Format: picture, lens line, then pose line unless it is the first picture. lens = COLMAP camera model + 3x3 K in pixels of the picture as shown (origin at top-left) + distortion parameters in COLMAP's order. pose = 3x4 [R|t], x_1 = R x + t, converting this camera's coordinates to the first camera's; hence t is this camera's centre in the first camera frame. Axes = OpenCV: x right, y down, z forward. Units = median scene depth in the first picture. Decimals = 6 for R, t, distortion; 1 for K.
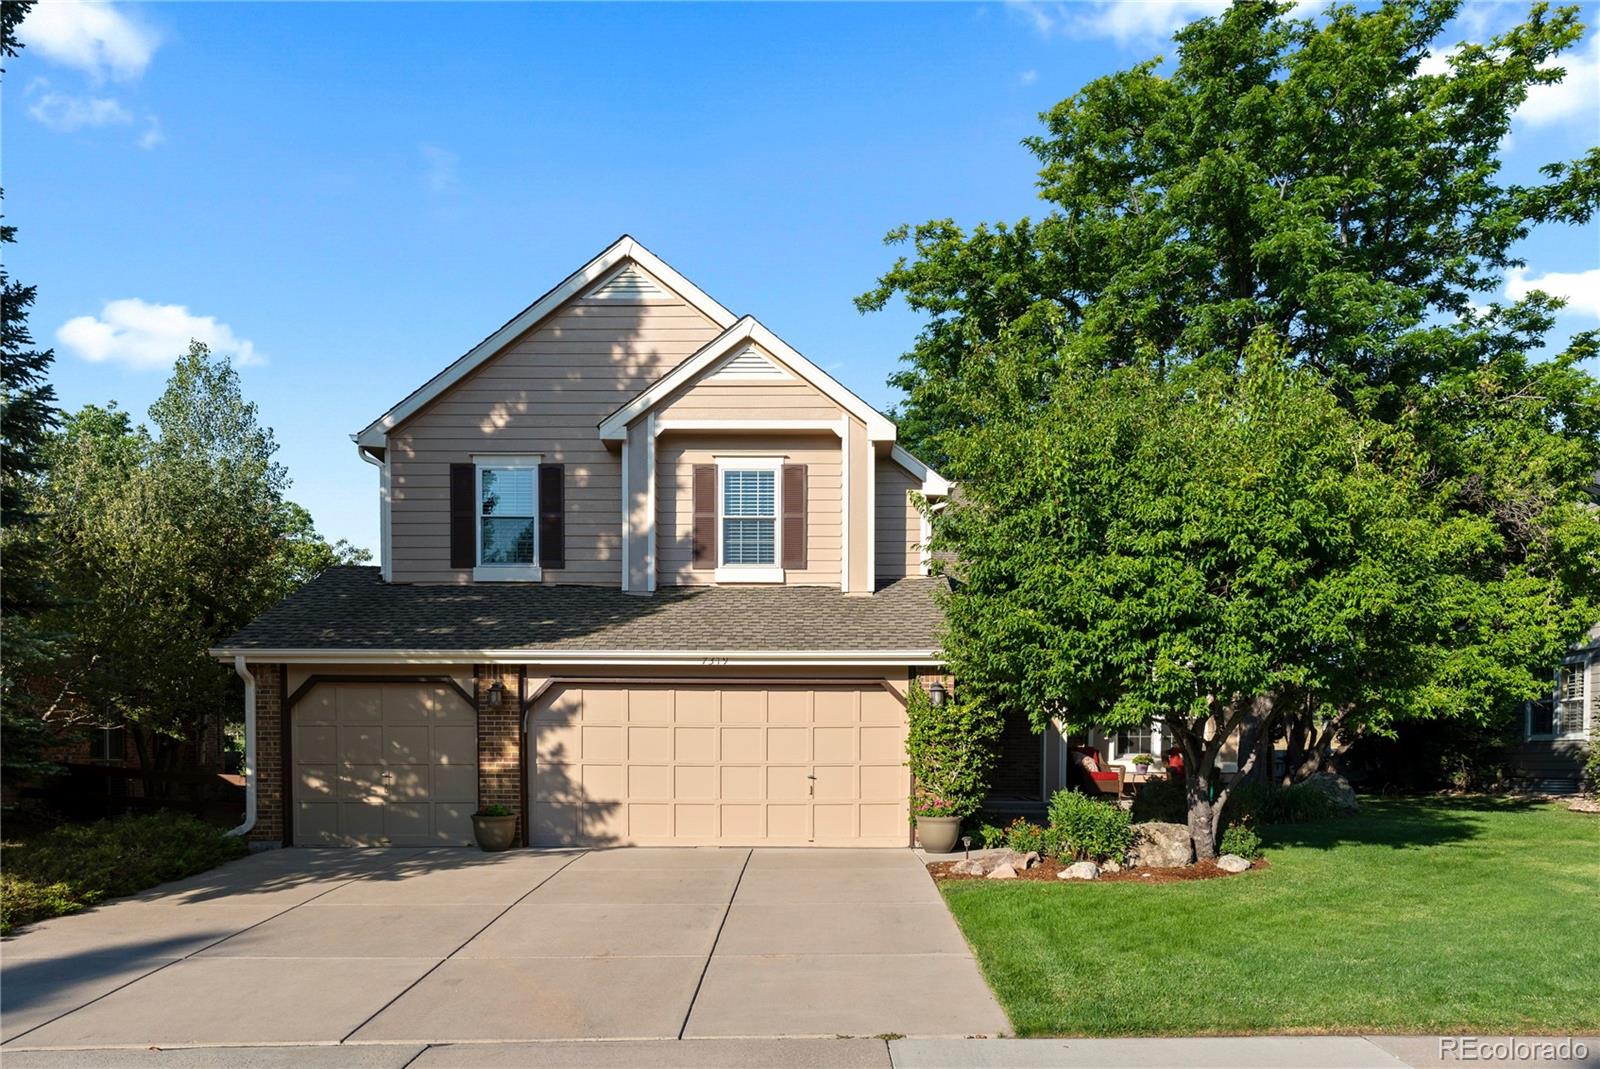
lens RADIAL K [[1154.8, 0, 800.0], [0, 1154.8, 534.5], [0, 0, 1]] dist [0.108557, 0.001221]
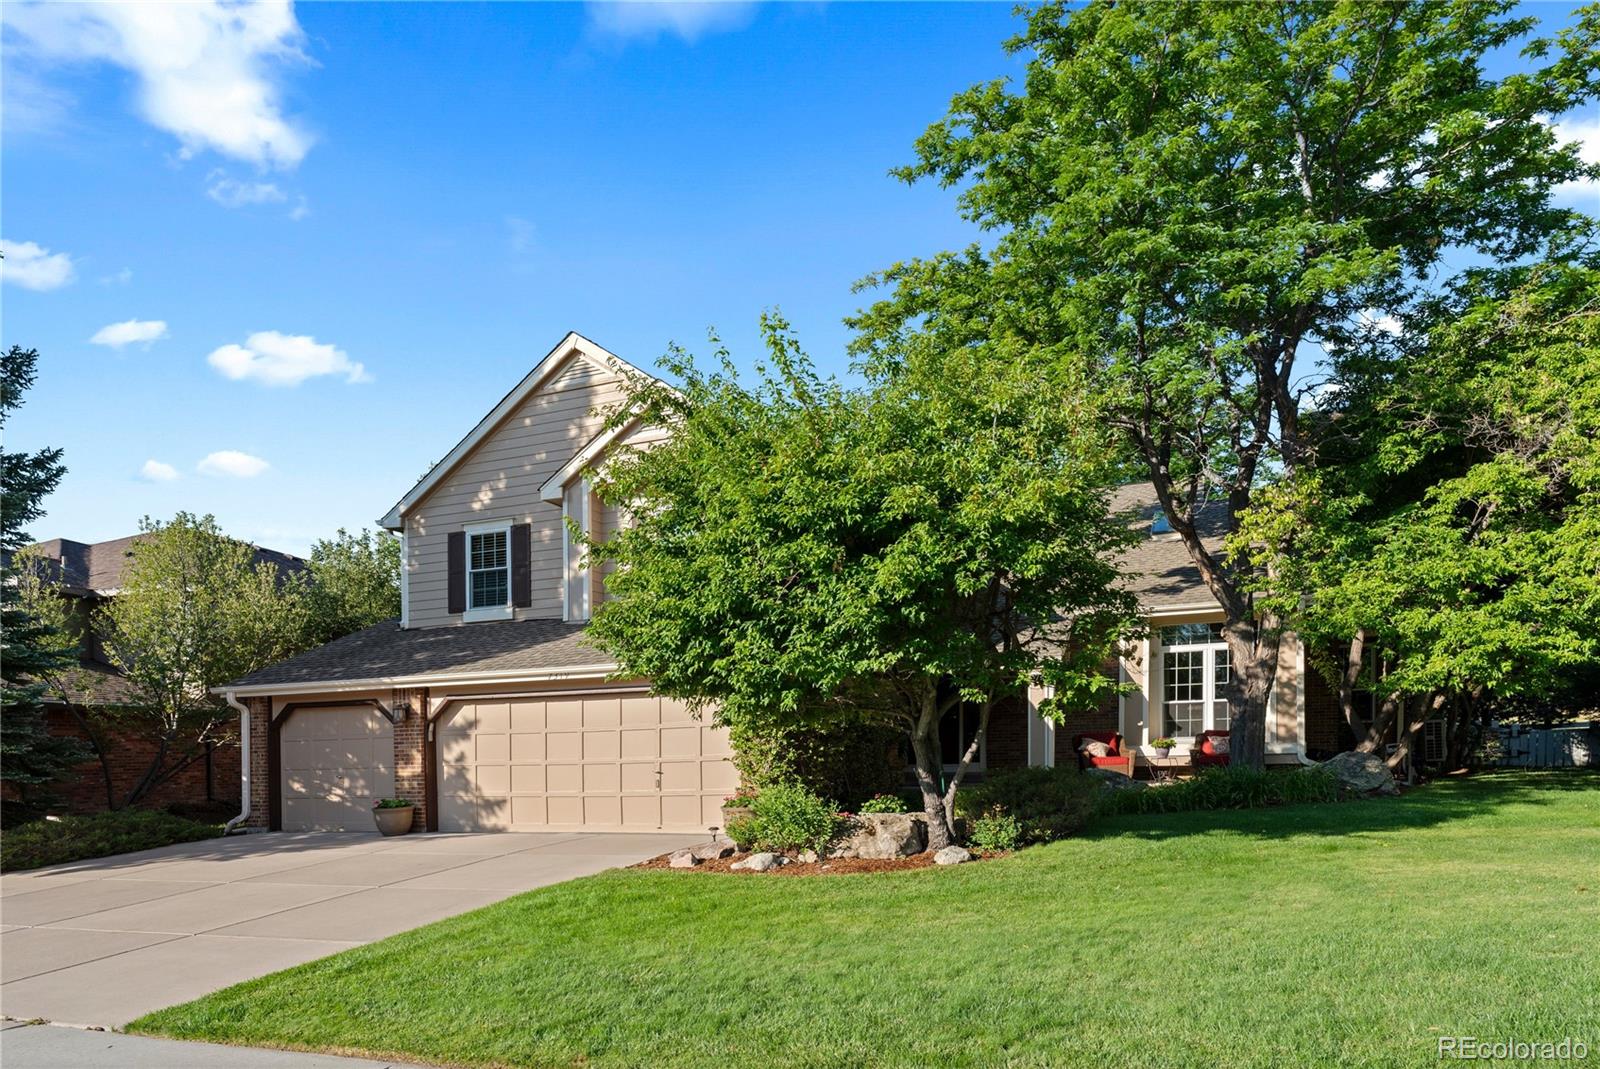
lens RADIAL K [[945.4, 0, 800.0], [0, 945.4, 534.5], [0, 0, 1]] dist [0.035994, 0.001043]
pose [[0.914751, -0.115213, -0.387242, 0.532372], [0.097996, 0.993128, -0.063988, 0.052383], [0.391953, 0.020585, 0.919755, 0.215295]]
